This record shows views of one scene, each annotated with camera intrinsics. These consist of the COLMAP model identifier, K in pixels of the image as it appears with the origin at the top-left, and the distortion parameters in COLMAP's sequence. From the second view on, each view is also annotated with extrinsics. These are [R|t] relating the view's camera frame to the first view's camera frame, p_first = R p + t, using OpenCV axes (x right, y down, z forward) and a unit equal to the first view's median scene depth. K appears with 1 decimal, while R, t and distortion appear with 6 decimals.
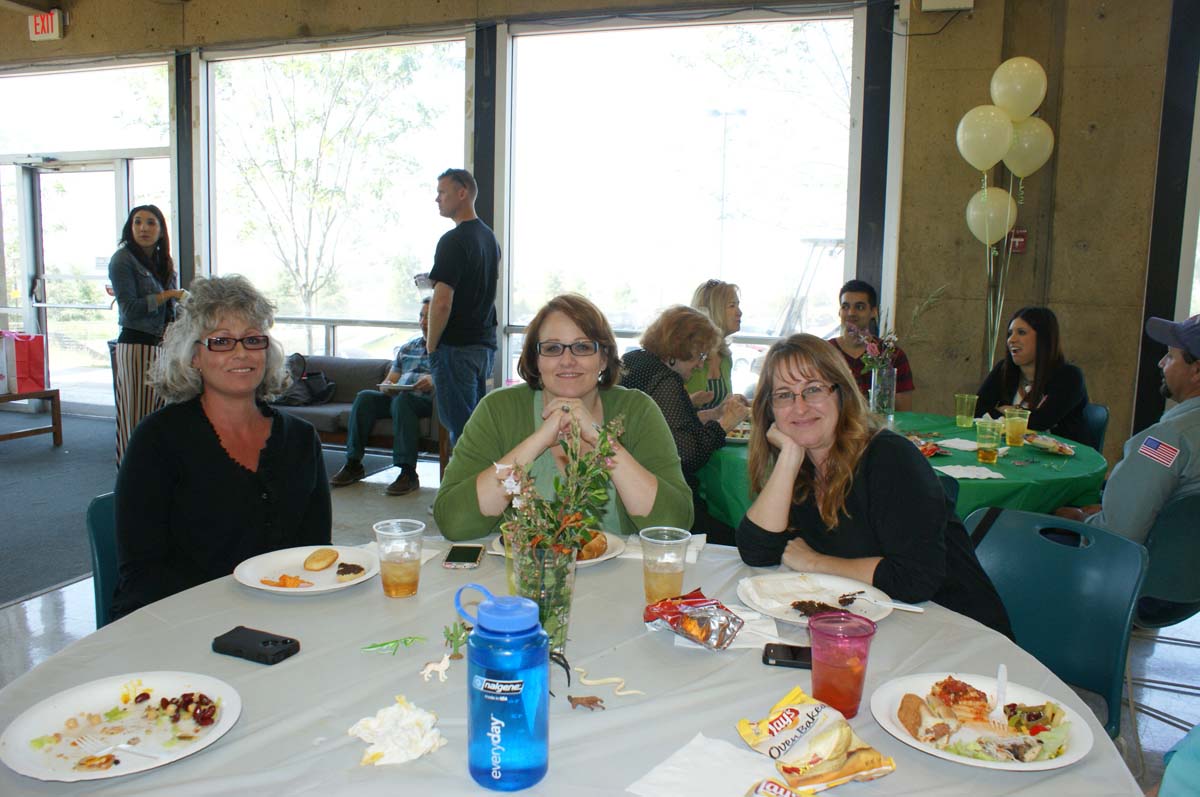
lens RADIAL K [[971.2, 0, 600.0], [0, 971.2, 398.5], [0, 0, 1]] dist [-0.162595, 0.161442]
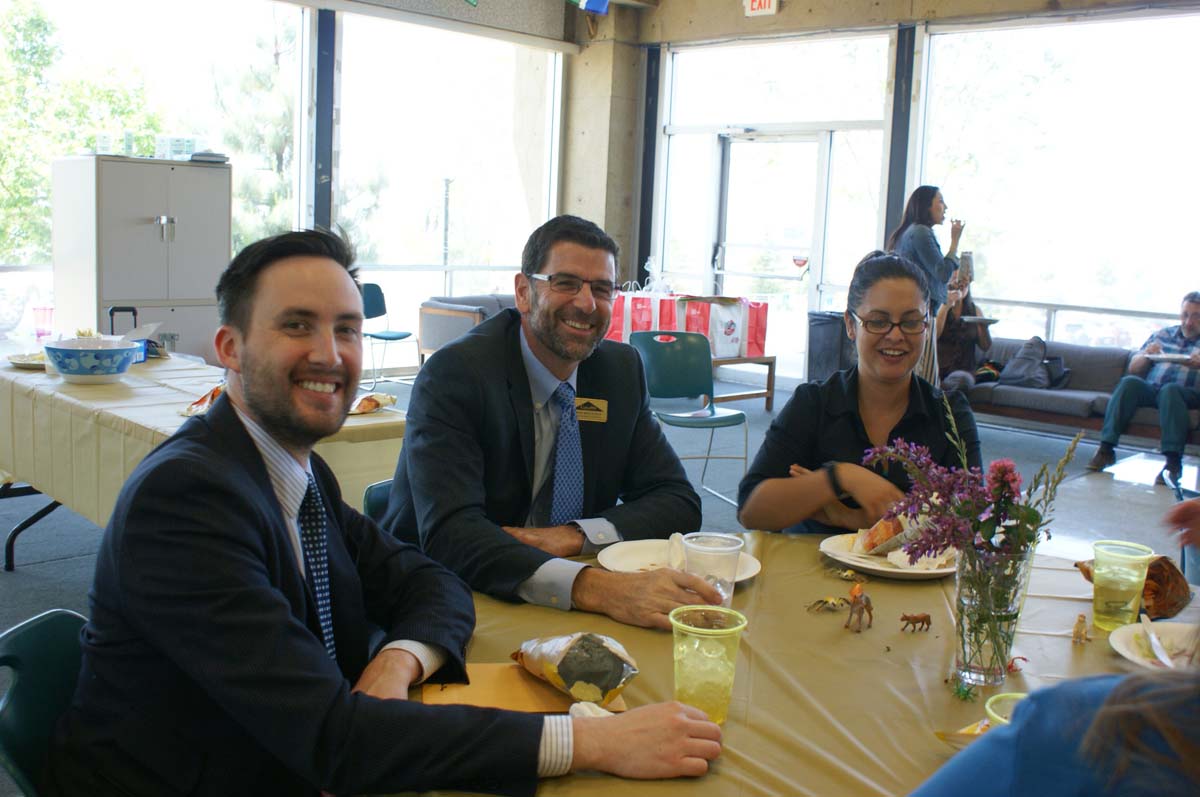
lens RADIAL K [[1221.4, 0, 600.0], [0, 1221.4, 398.5], [0, 0, 1]] dist [-0.161028, 0.202681]
pose [[0.914317, 0.075412, -0.397917, -0.210200], [-0.077447, 0.996936, 0.010984, 0.034553], [0.397526, 0.020775, 0.917356, -0.282359]]
